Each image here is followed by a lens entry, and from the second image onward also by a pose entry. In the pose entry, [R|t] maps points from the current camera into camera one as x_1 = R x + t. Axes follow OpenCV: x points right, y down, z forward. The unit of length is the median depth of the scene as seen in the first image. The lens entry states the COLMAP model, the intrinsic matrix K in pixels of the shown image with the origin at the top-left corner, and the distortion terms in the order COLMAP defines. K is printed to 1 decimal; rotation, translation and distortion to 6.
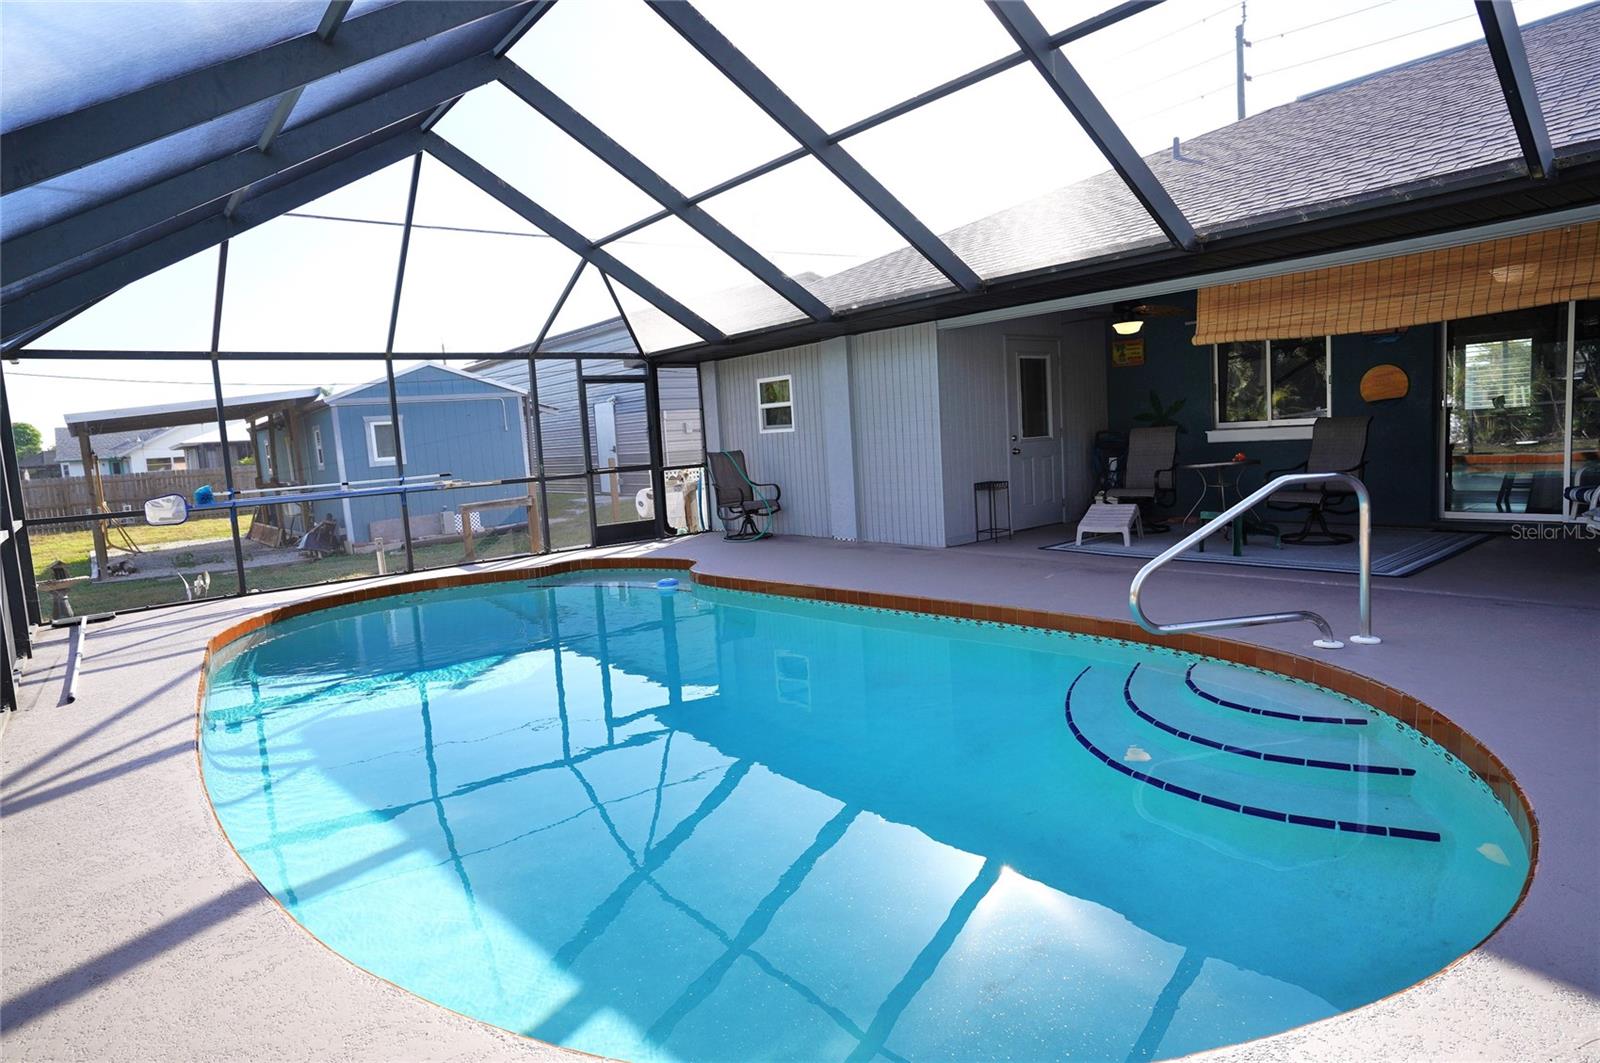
lens RADIAL K [[894.4, 0, 802.7], [0, 894.4, 537.3], [0, 0, 1]] dist [-0.056578, 0.037271]
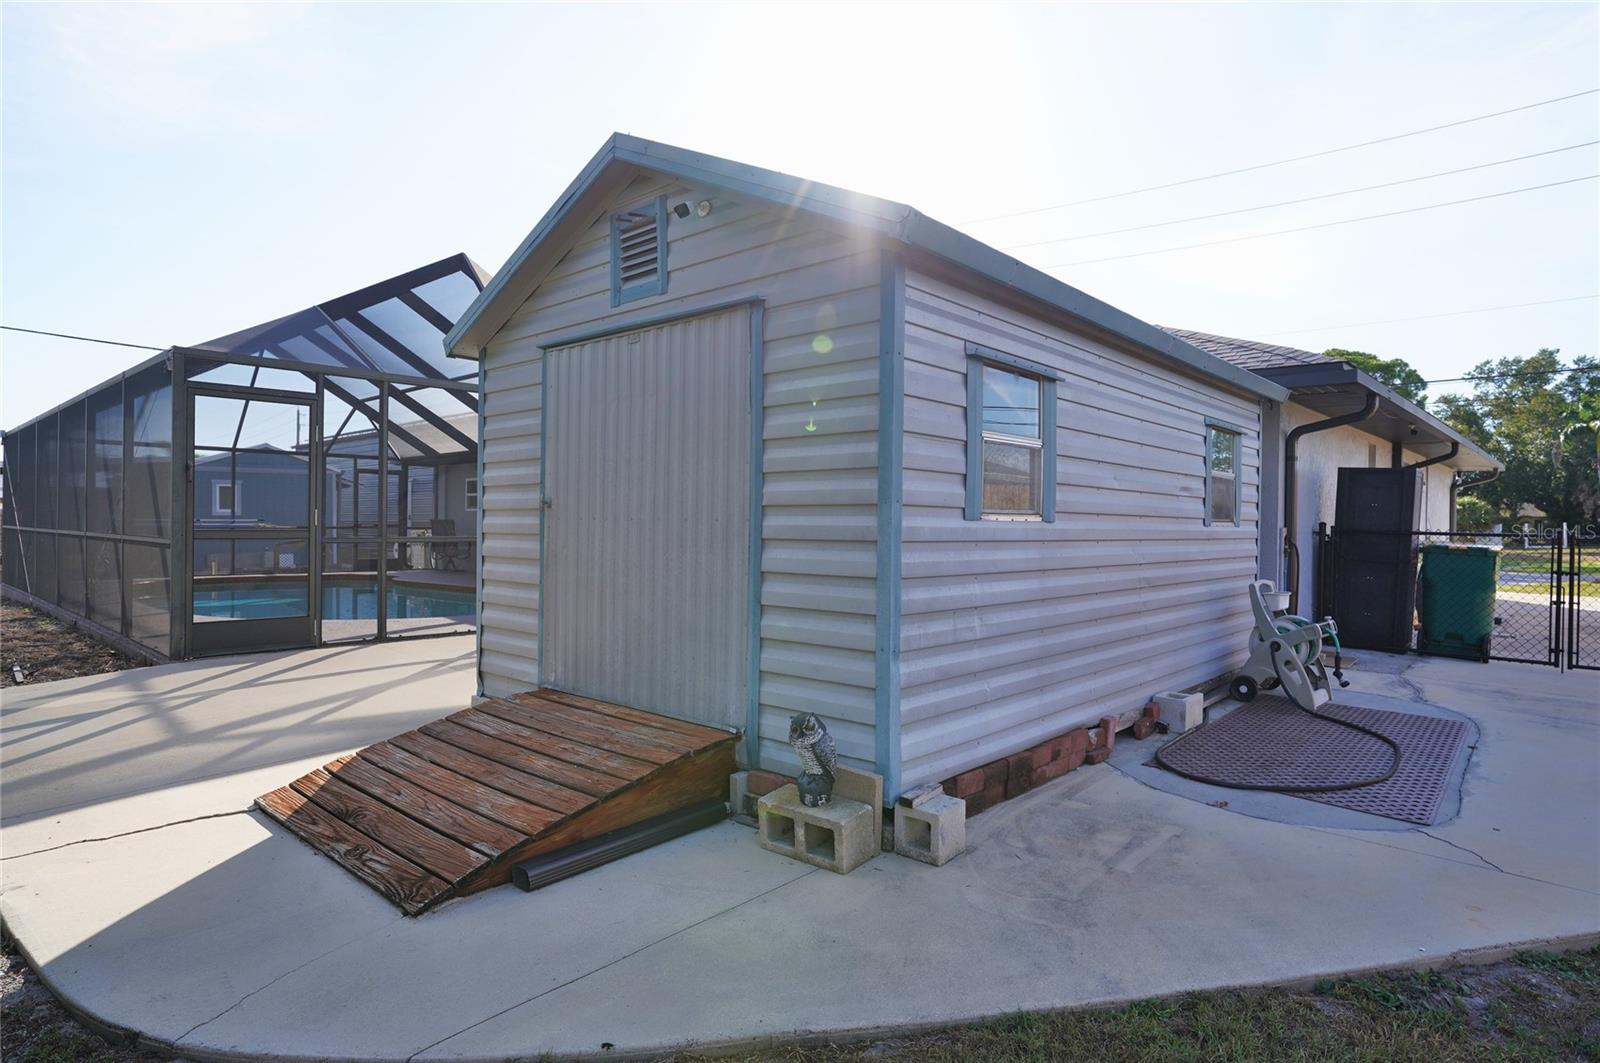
lens RADIAL K [[894.4, 0, 803.5], [0, 894.4, 527.3], [0, 0, 1]] dist [-0.056578, 0.037271]
pose [[0.987231, 0.063600, 0.146050, 0.338423], [-0.046849, 0.992214, -0.115399, 0.077881], [-0.152252, 0.107084, 0.982523, -0.730142]]
